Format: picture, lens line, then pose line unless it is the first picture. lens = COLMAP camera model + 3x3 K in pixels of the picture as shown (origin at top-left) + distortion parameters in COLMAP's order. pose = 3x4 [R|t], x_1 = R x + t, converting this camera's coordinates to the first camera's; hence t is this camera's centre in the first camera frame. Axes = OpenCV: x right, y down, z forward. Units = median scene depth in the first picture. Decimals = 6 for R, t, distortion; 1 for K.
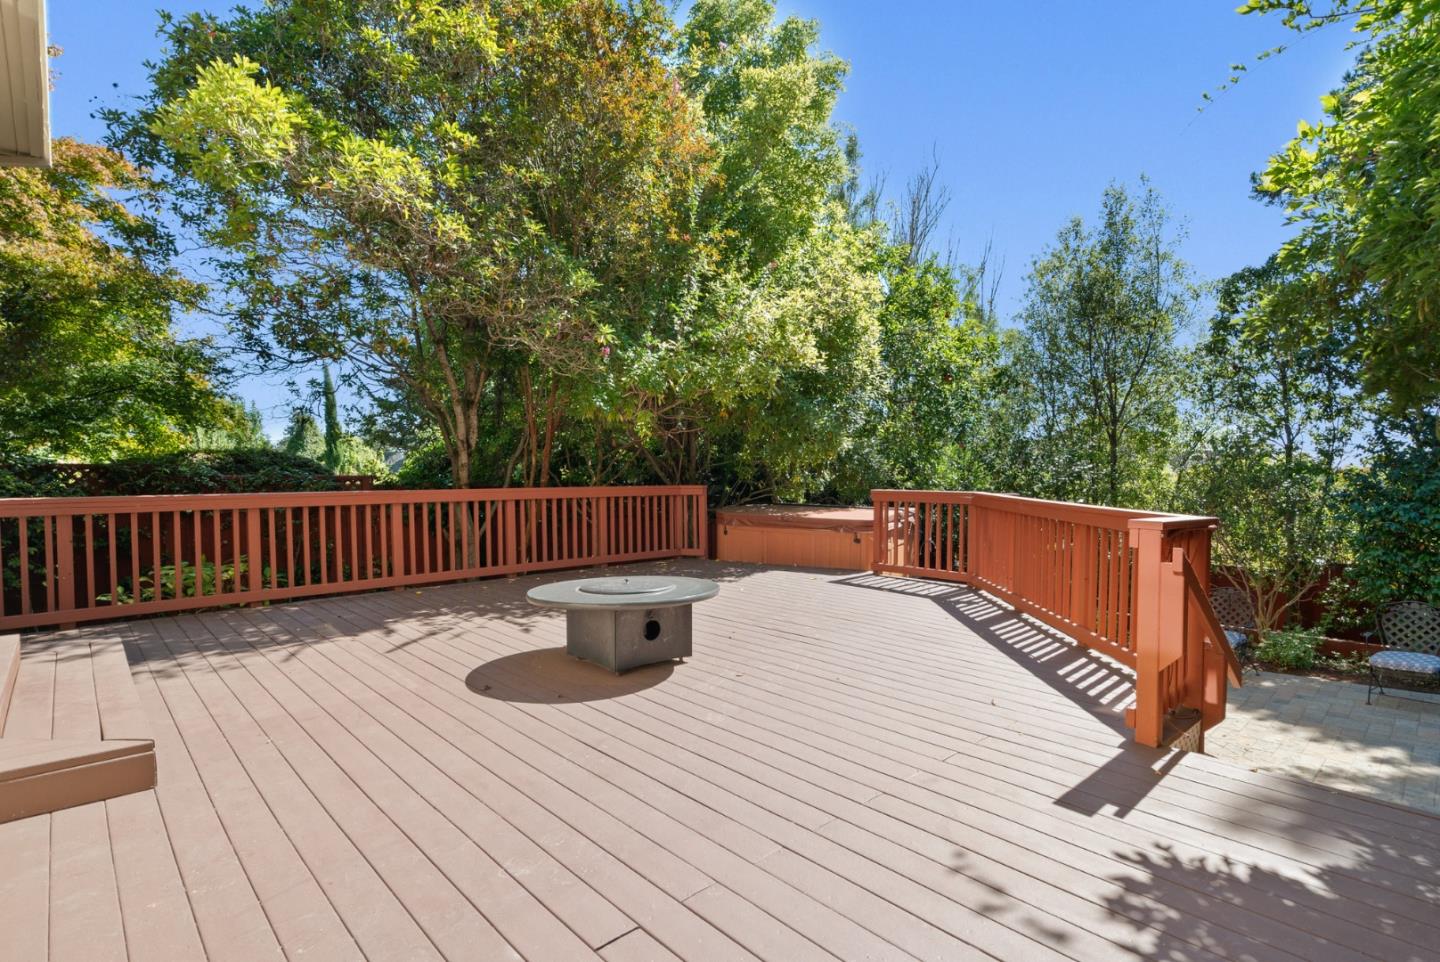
lens RADIAL K [[688.9, 0, 717.2], [0, 688.9, 491.8], [0, 0, 1]] dist [0.000007, -0.000612]
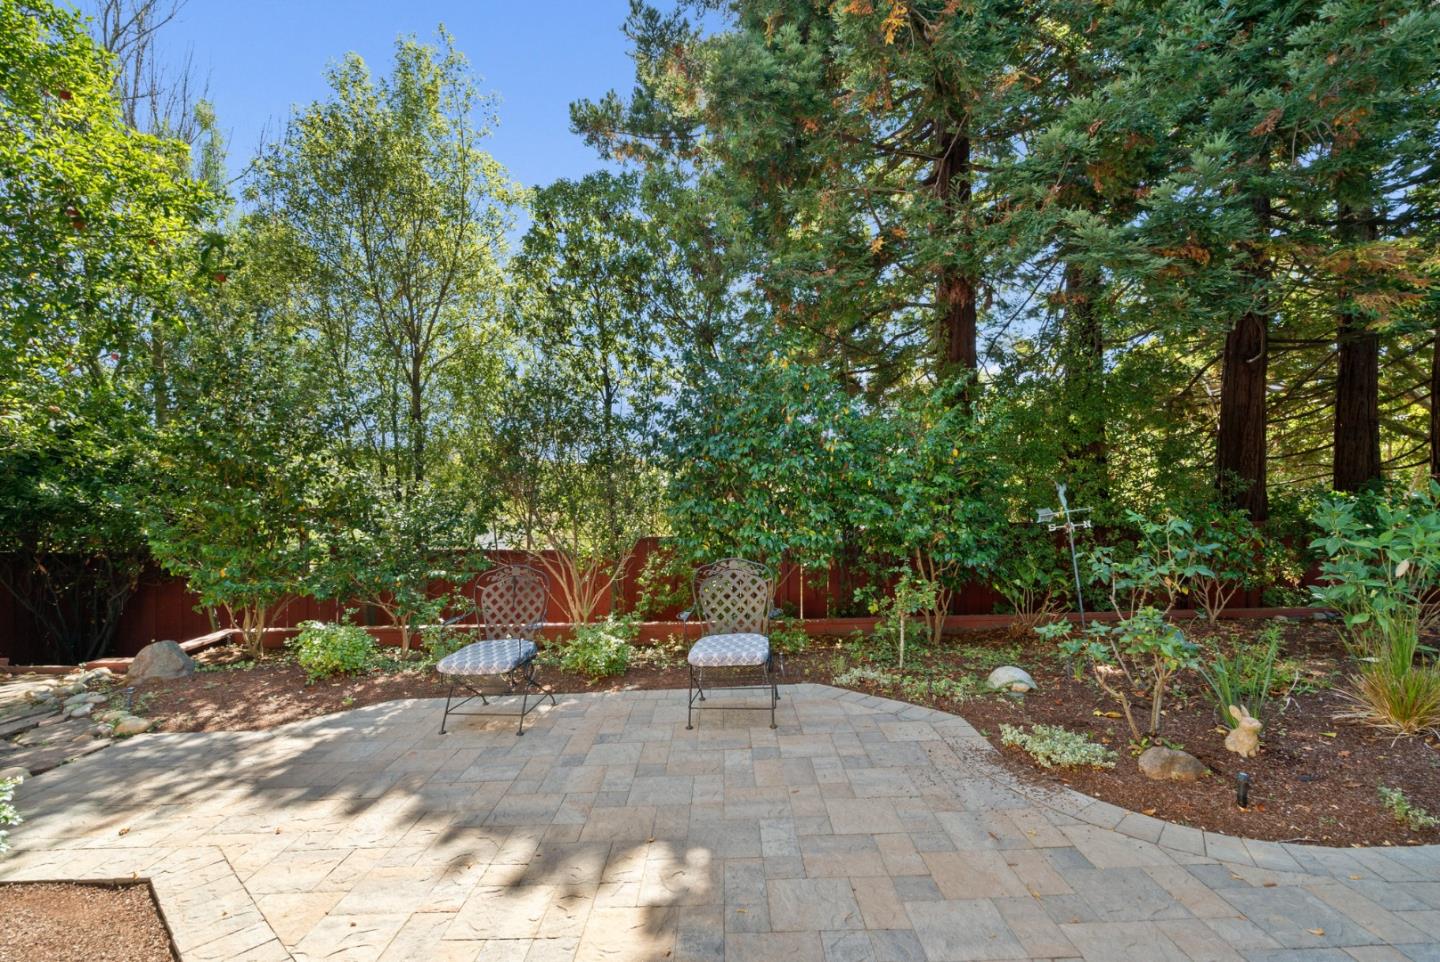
lens RADIAL K [[688.9, 0, 717.2], [0, 688.9, 491.8], [0, 0, 1]] dist [0.000007, -0.000612]
pose [[0.682922, -0.003685, 0.730482, 0.481144], [0.024345, 0.999547, -0.017718, 0.101176], [-0.730086, 0.029884, 0.682702, 0.520164]]
